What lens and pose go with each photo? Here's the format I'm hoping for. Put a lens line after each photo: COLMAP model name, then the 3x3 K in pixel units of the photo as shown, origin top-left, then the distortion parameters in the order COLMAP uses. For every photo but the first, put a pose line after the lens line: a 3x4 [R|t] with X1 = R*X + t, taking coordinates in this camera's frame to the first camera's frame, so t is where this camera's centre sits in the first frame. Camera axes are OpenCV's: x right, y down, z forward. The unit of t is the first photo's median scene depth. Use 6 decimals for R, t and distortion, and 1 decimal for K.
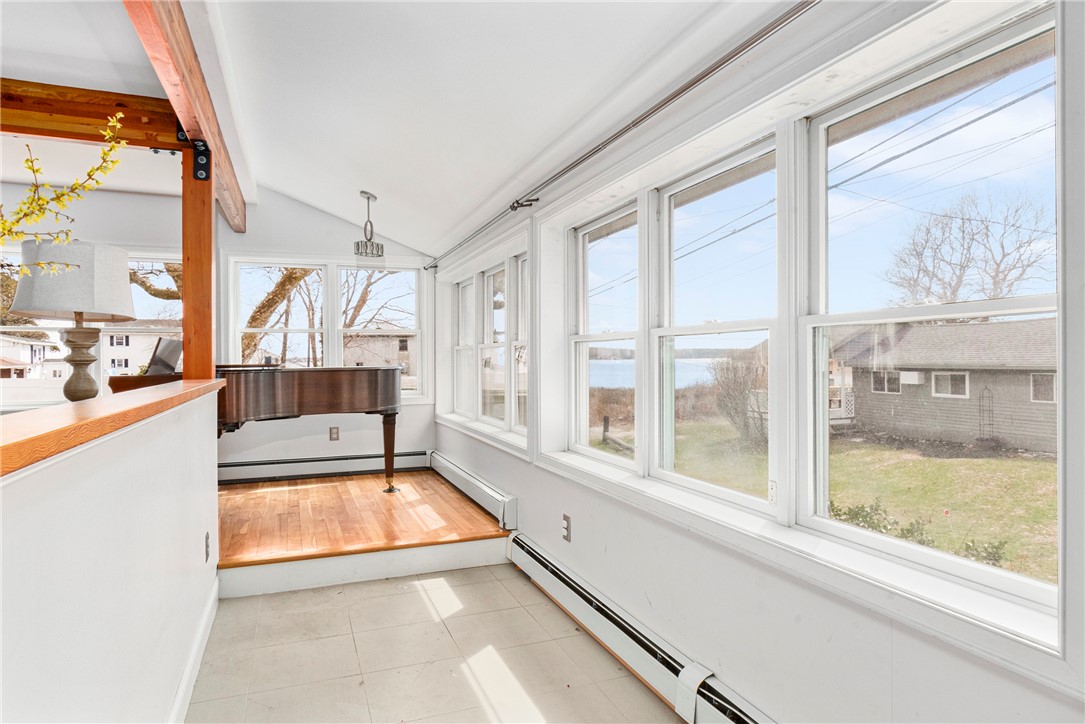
lens RADIAL K [[637.5, 0, 542.5], [0, 637.5, 362.0], [0, 0, 1]] dist [-0.000714, -0.001474]
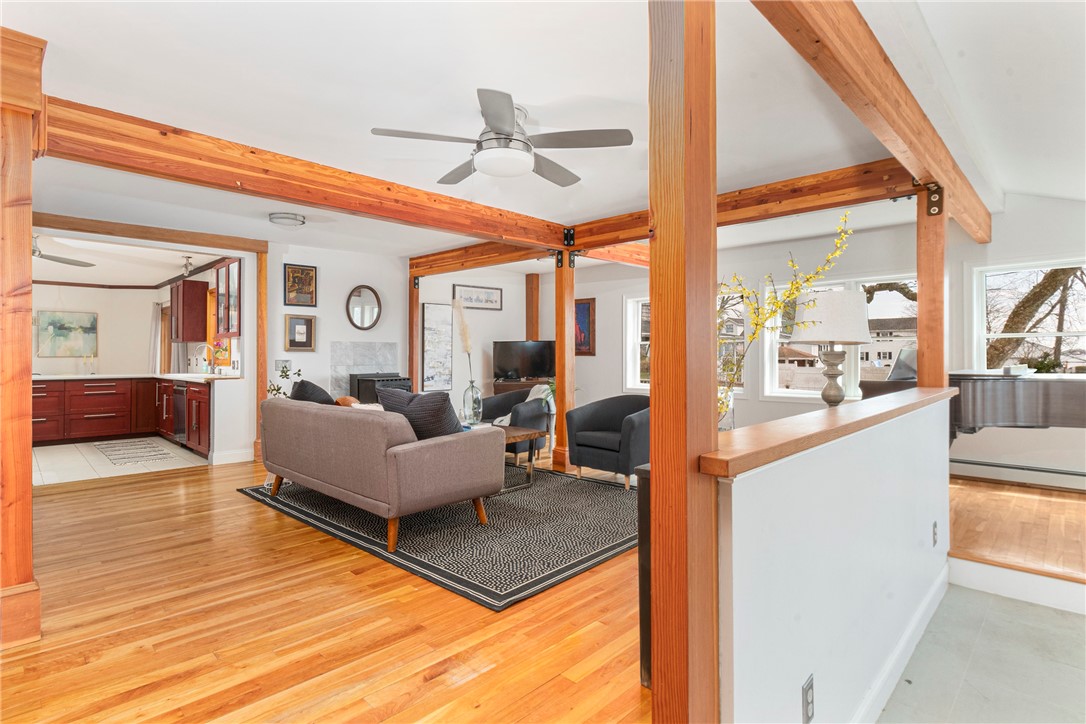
lens RADIAL K [[551.3, 0, 543.6], [0, 551.3, 363.6], [0, 0, 1]] dist [-0.001494, -0.000851]
pose [[0.417141, 0.017542, -0.908672, 0.058775], [-0.002164, 0.999830, 0.018308, -0.026320], [0.908839, -0.005670, 0.417108, -0.041992]]
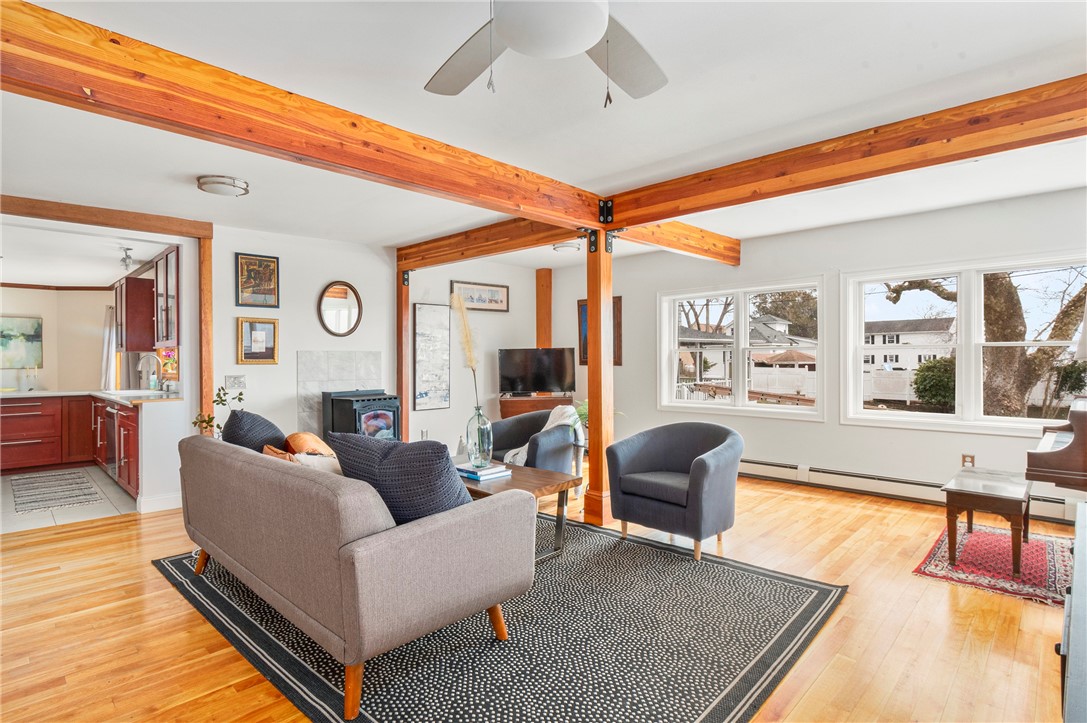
lens RADIAL K [[558.5, 0, 541.6], [0, 558.5, 370.2], [0, 0, 1]] dist [-0.000750, -0.000120]
pose [[0.416993, 0.018477, -0.908722, -0.231056], [0.003378, 0.999755, 0.021878, -0.041778], [0.908904, -0.012192, 0.416828, 0.034578]]
